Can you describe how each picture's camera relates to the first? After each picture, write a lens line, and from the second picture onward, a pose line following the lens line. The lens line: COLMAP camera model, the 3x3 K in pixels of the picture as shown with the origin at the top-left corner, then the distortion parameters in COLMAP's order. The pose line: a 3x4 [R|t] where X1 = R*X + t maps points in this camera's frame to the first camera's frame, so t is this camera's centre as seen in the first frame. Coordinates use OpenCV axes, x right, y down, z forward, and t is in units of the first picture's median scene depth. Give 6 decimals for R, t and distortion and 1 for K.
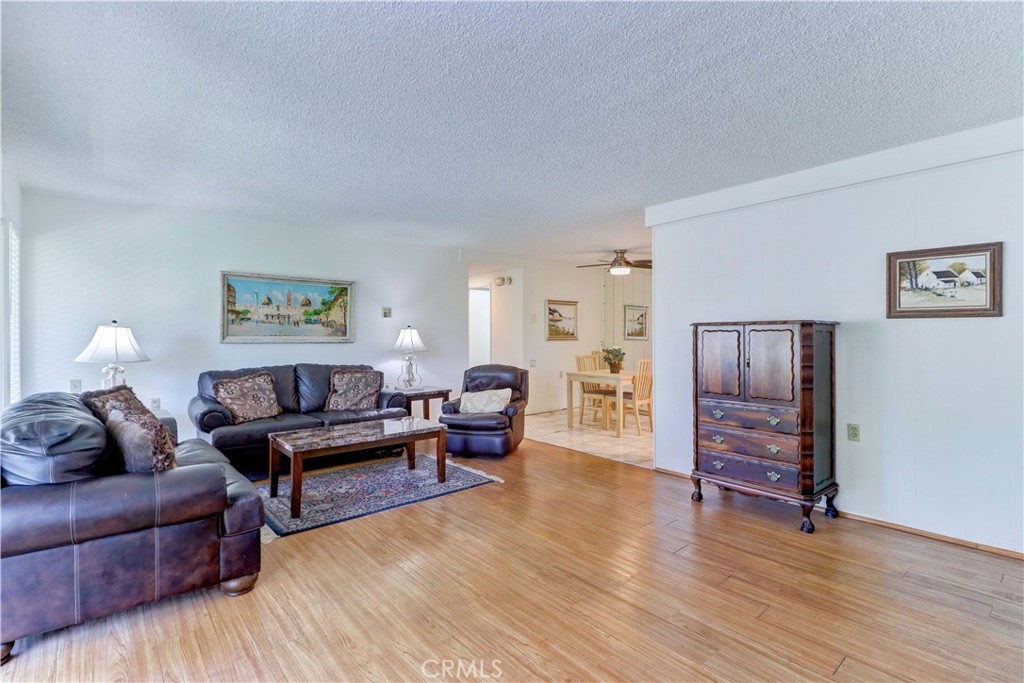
lens RADIAL K [[477.6, 0, 512.0], [0, 477.6, 341.5], [0, 0, 1]] dist [0.003049, 0.000259]
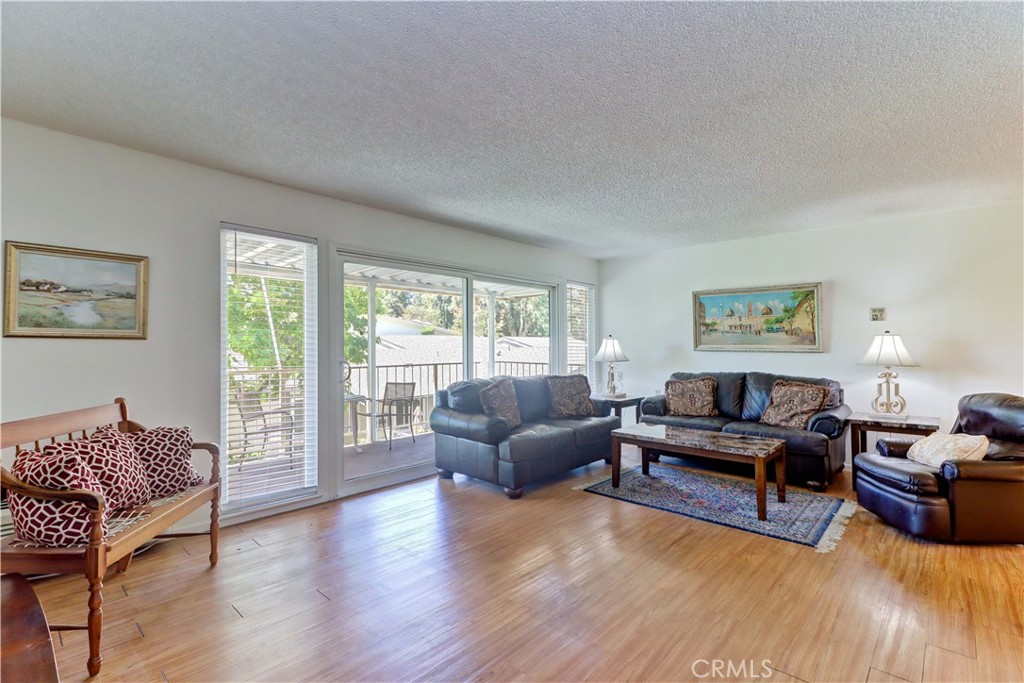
lens RADIAL K [[477.6, 0, 512.0], [0, 477.6, 341.5], [0, 0, 1]] dist [0.003049, 0.000259]
pose [[0.107369, -0.005976, -0.994201, 0.533541], [-0.009773, 0.999927, -0.007065, -0.006665], [0.994171, 0.010475, 0.107303, 0.391639]]
